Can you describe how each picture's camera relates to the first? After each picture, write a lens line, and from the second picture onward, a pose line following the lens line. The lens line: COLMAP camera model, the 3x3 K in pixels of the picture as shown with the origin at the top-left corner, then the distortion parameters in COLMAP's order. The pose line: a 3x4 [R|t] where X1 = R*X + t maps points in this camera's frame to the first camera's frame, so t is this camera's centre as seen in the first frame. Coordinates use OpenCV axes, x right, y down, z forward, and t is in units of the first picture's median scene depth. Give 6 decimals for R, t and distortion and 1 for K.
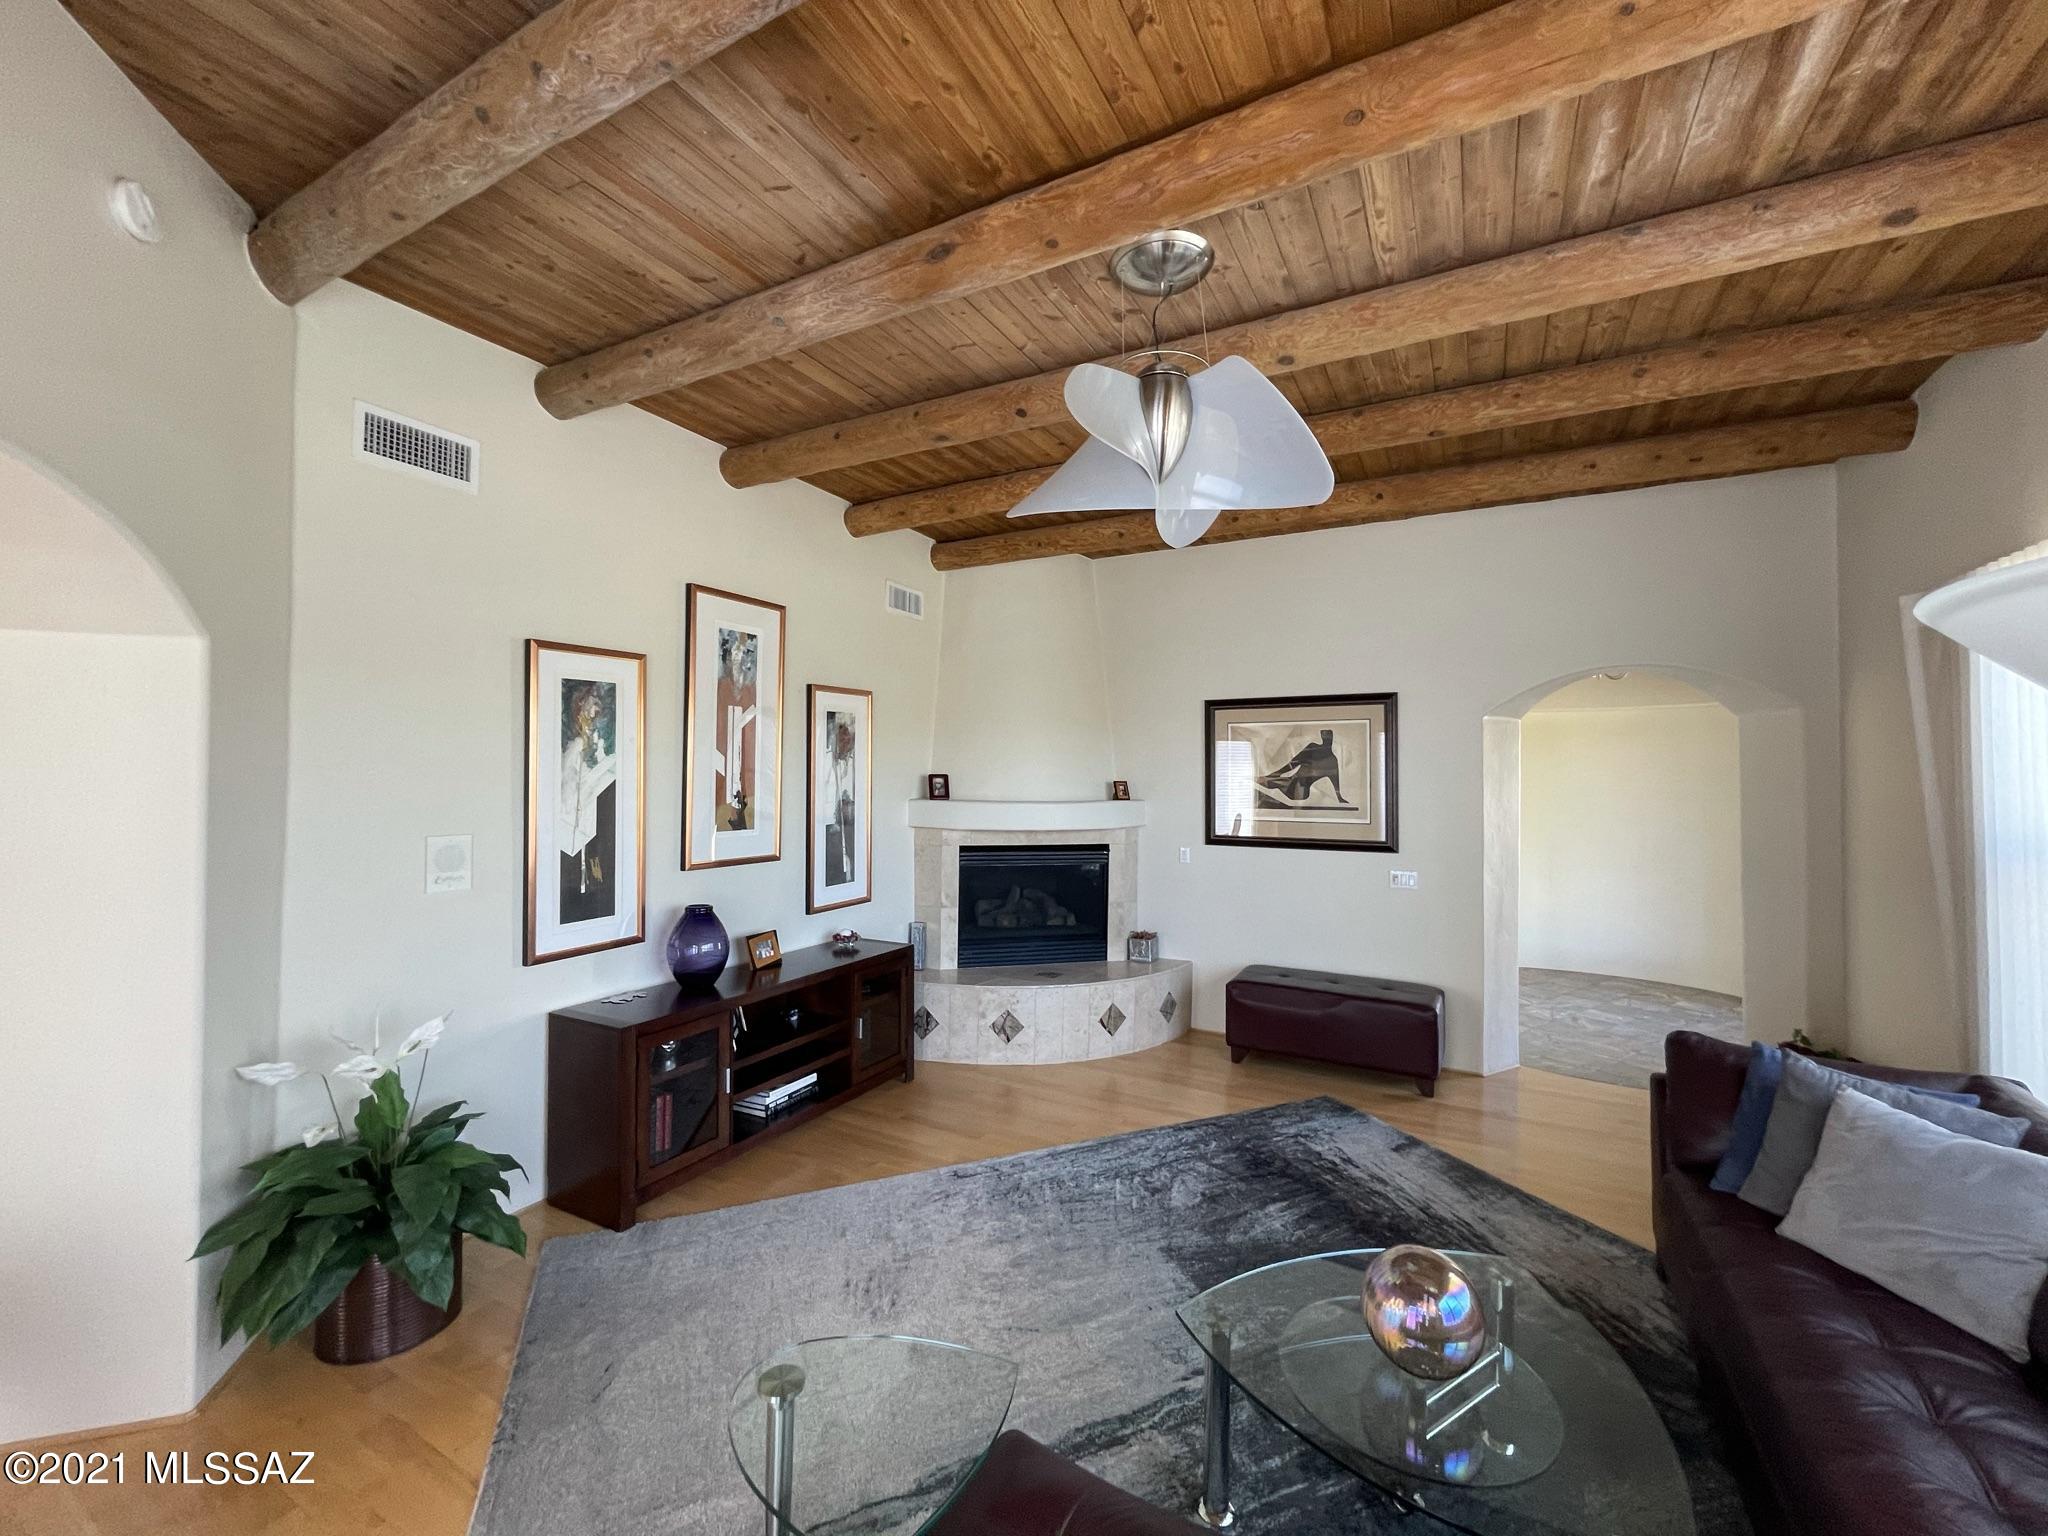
lens RADIAL K [[823.7, 0, 1022.0], [0, 823.7, 759.6], [0, 0, 1]] dist [0.000512, 0.000319]
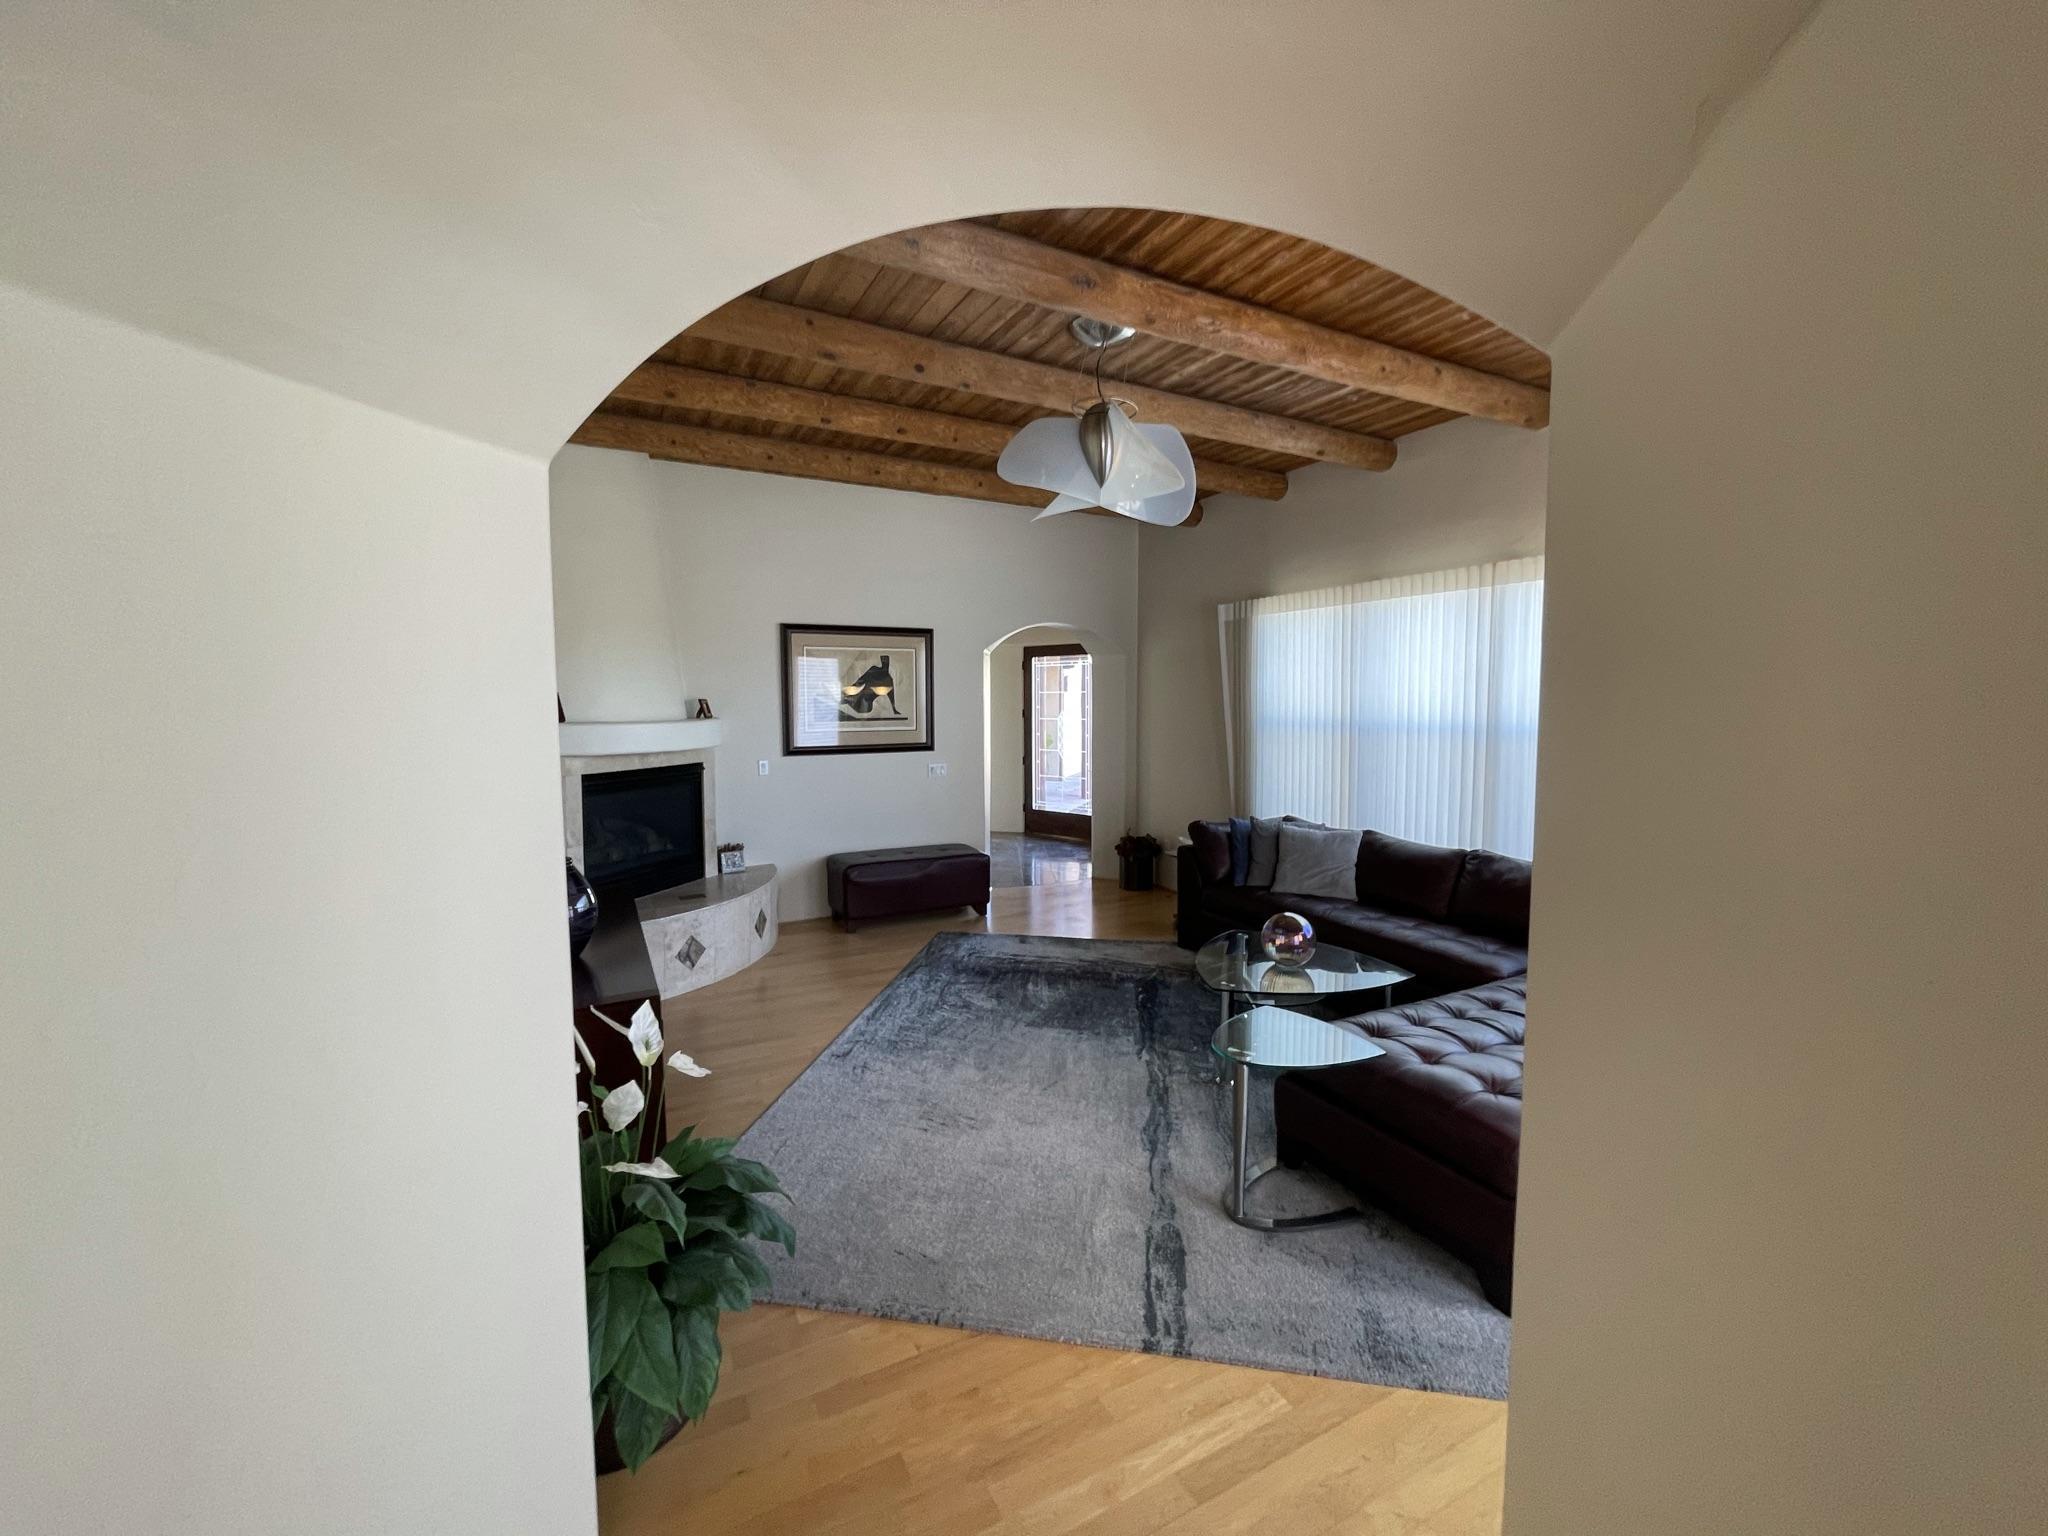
lens RADIAL K [[823.7, 0, 1022.0], [0, 823.7, 759.6], [0, 0, 1]] dist [0.000512, 0.000319]
pose [[0.550457, -0.068988, 0.832008, -0.706036], [-0.011946, 0.995827, 0.090475, 0.006578], [-0.834778, -0.059742, 0.547336, 0.185349]]
